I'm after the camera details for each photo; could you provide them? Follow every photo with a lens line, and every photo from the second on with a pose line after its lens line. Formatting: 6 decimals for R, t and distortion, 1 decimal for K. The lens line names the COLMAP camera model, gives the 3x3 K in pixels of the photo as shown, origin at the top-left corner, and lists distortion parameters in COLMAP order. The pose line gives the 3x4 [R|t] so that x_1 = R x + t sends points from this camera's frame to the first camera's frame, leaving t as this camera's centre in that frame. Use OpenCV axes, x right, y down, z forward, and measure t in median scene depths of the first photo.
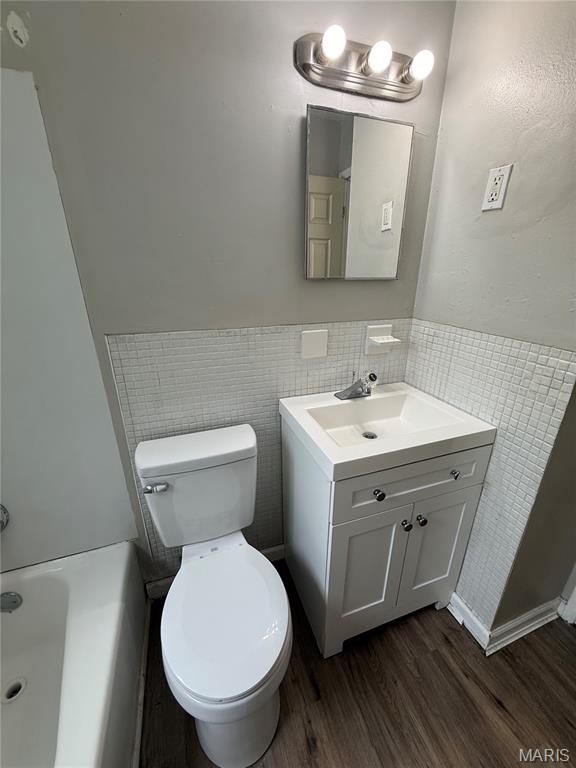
lens RADIAL K [[303.7, 0, 288.0], [0, 303.7, 384.0], [0, 0, 1]] dist [0.000941, 0.000522]
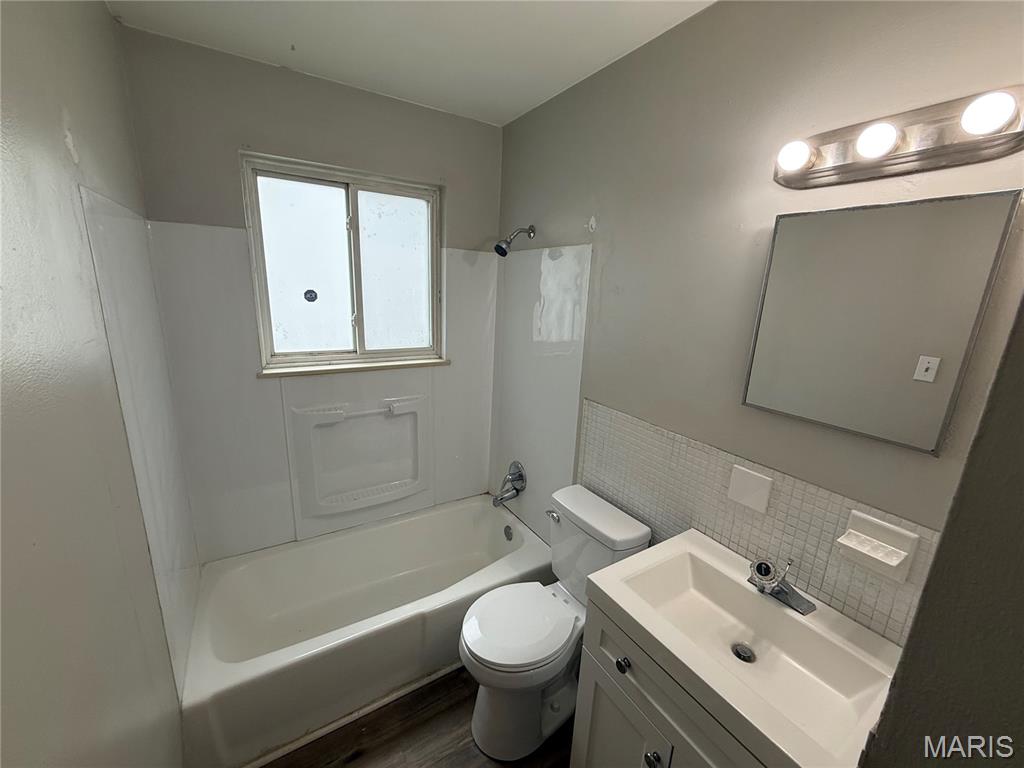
lens RADIAL K [[405.0, 0, 510.9], [0, 405.0, 382.8], [0, 0, 1]] dist [0.000941, 0.000522]
pose [[0.221928, 0.240461, -0.944948, 0.824129], [-0.375355, 0.915499, 0.144812, -0.291439], [0.899920, 0.322553, 0.293433, 0.116257]]
